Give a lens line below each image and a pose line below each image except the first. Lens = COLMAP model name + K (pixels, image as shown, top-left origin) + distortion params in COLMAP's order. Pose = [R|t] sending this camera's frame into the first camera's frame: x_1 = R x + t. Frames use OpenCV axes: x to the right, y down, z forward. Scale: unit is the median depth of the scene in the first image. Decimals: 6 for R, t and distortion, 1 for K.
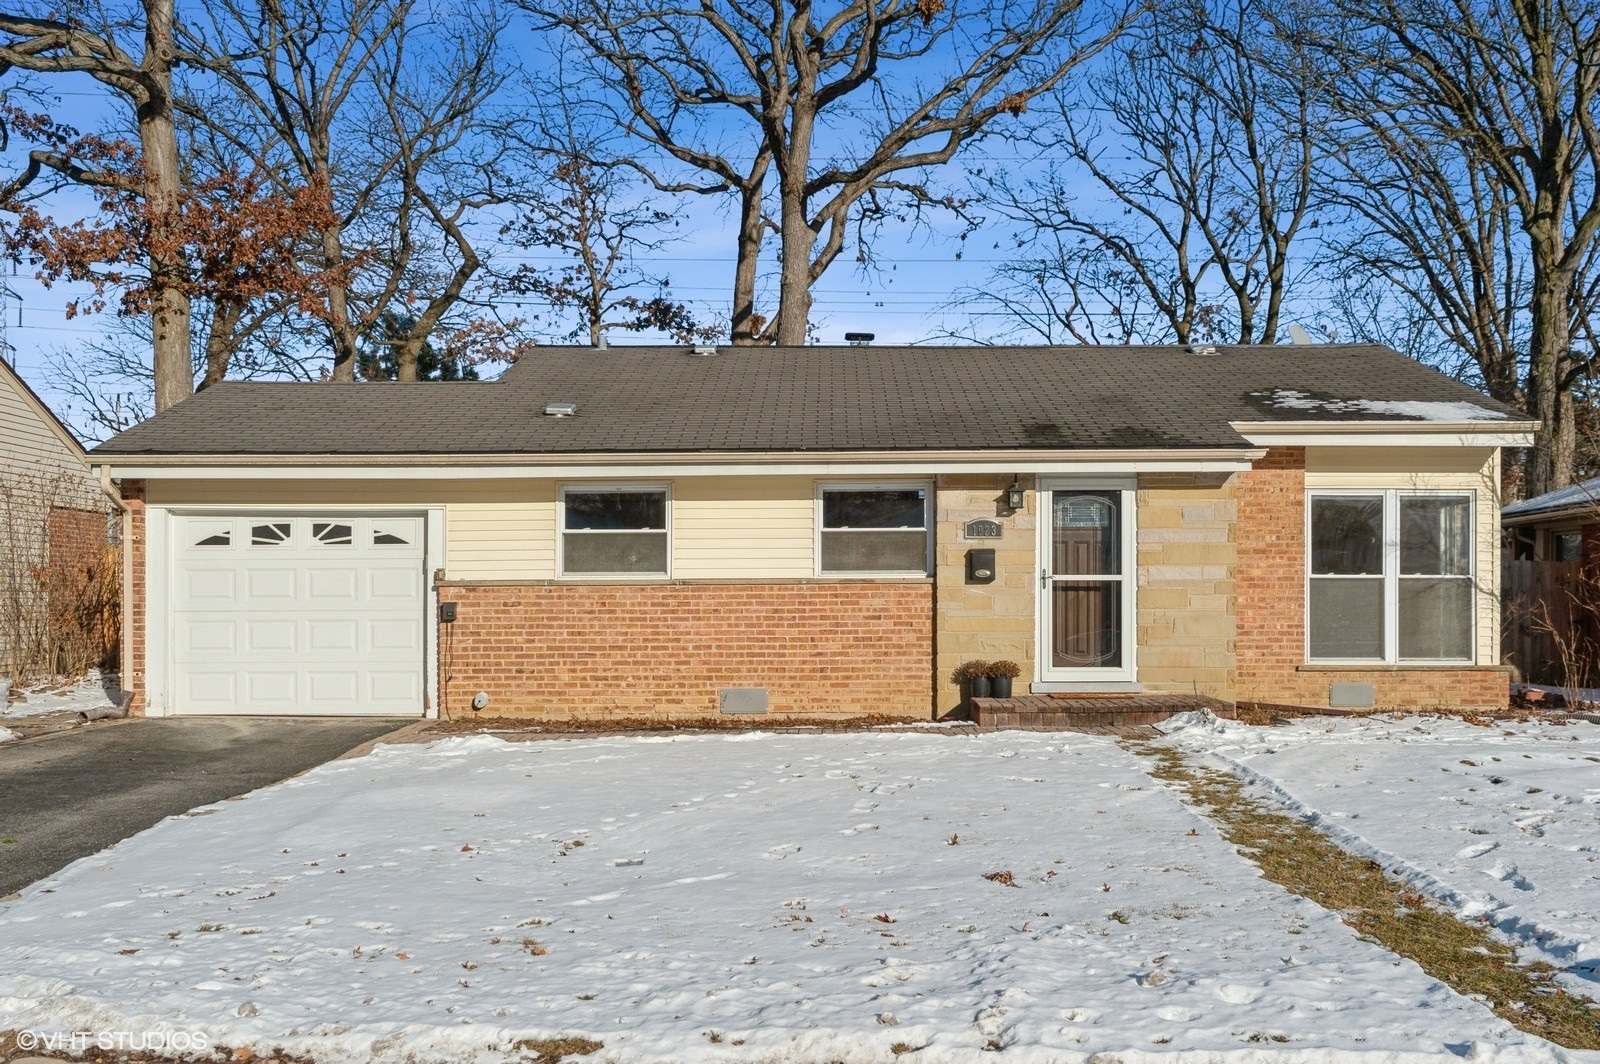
lens RADIAL K [[1593.3, 0, 800.0], [0, 1593.3, 532.0], [0, 0, 1]] dist [-0.001297, -0.000776]
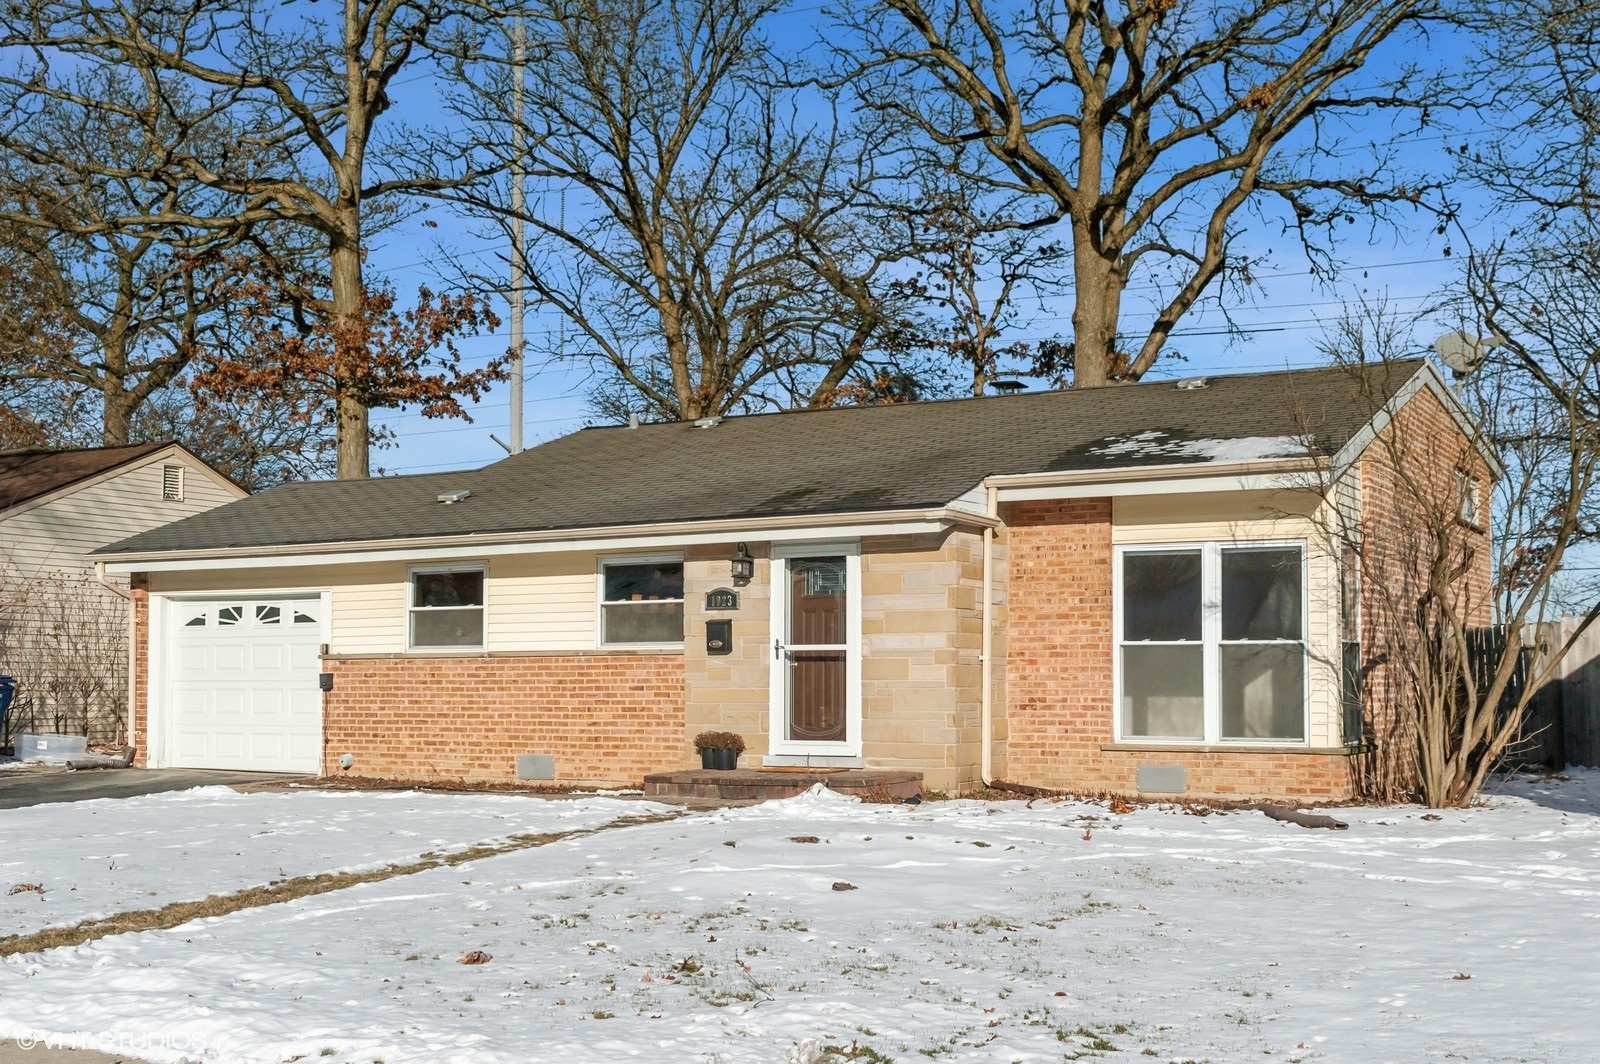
lens RADIAL K [[1861.5, 0, 800.0], [0, 1861.5, 532.0], [0, 0, 1]] dist [-0.033407, 0.008625]
pose [[0.868865, -0.038796, -0.493526, 0.727134], [0.022163, 0.998973, -0.039511, 0.003145], [0.494553, 0.023392, 0.868833, 0.015352]]
